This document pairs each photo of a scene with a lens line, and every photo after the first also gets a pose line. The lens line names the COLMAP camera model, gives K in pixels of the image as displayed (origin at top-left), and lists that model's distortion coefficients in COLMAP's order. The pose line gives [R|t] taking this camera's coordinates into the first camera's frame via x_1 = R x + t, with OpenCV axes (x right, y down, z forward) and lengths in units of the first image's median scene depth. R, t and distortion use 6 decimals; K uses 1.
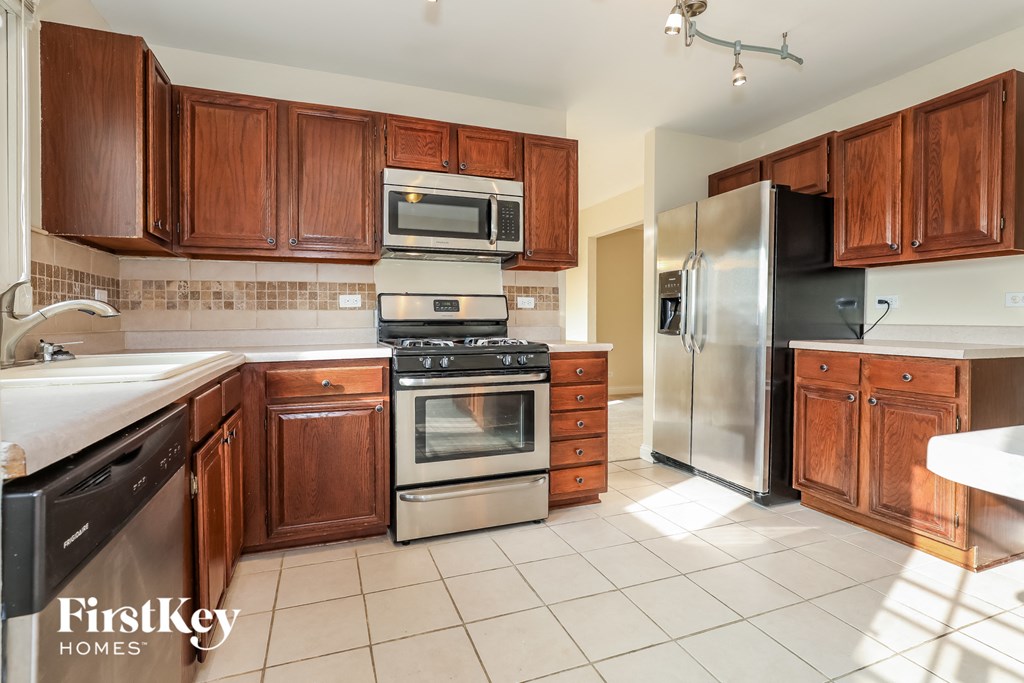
lens RADIAL K [[475.7, 0, 510.7], [0, 475.7, 305.5], [0, 0, 1]] dist [-0.001800, 0.000001]
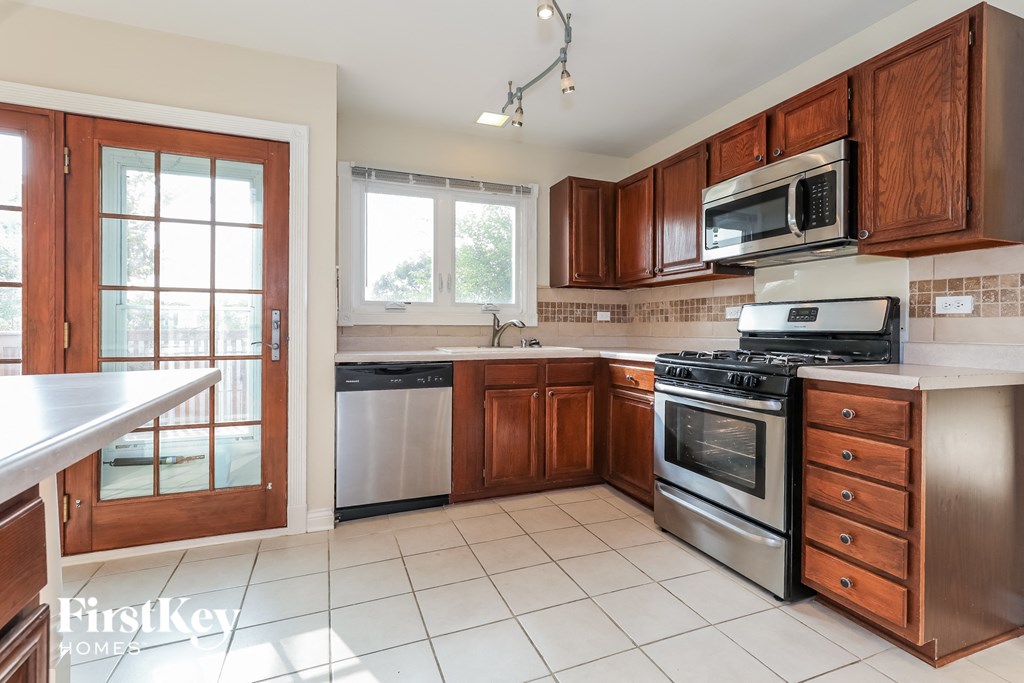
lens RADIAL K [[475.7, 0, 510.7], [0, 475.7, 305.5], [0, 0, 1]] dist [-0.001800, 0.000001]
pose [[0.020130, -0.041742, -0.998926, 0.736812], [0.025305, 0.998829, -0.041228, 0.006019], [0.999477, -0.024448, 0.021163, 0.497758]]
